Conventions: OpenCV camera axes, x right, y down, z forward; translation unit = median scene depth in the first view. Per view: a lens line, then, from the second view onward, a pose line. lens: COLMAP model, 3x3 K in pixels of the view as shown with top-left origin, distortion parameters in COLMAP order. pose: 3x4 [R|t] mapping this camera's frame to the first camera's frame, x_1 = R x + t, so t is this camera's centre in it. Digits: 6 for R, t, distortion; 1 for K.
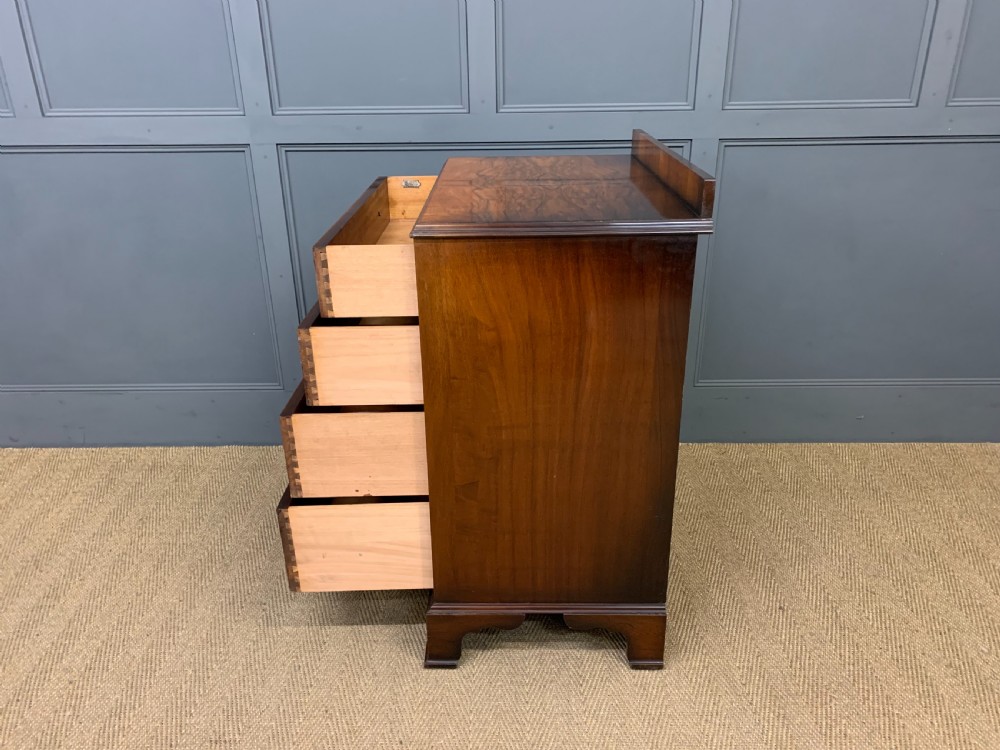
lens RADIAL K [[764.1, 0, 499.6], [0, 764.1, 370.2], [0, 0, 1]] dist [0.064743, -0.060548]
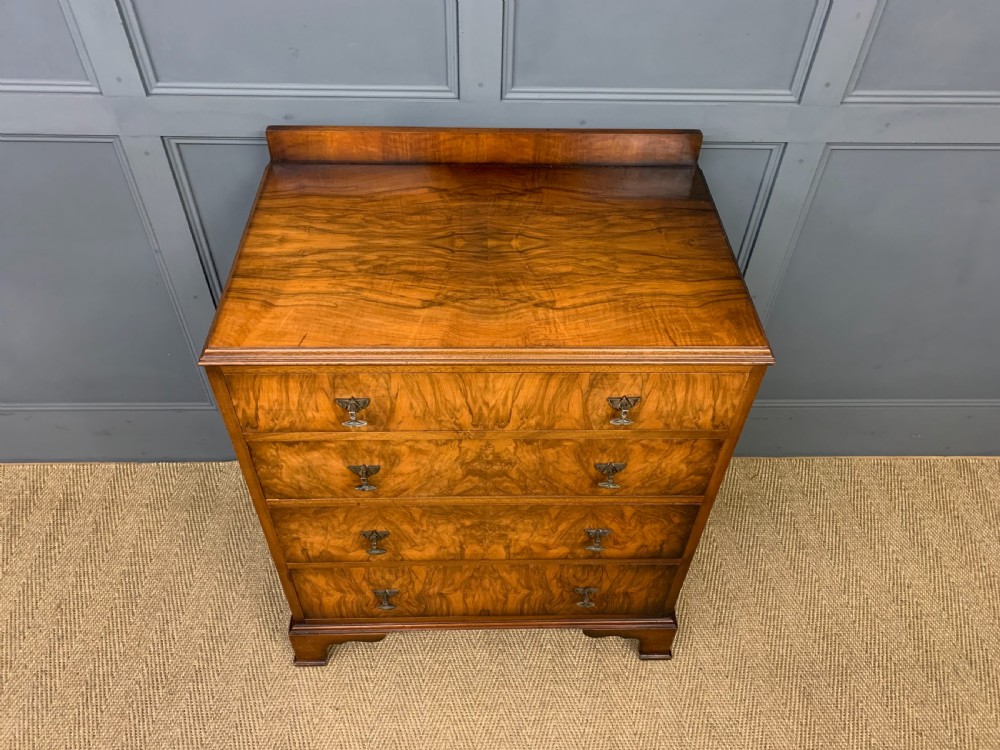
lens RADIAL K [[764.1, 0, 505.3], [0, 764.1, 371.1], [0, 0, 1]] dist [0.064743, -0.060548]
pose [[0.998292, -0.000107, 0.058415, -0.038083], [-0.021969, 0.925899, 0.377132, -0.363299], [-0.054127, -0.377771, 0.924316, 0.308264]]
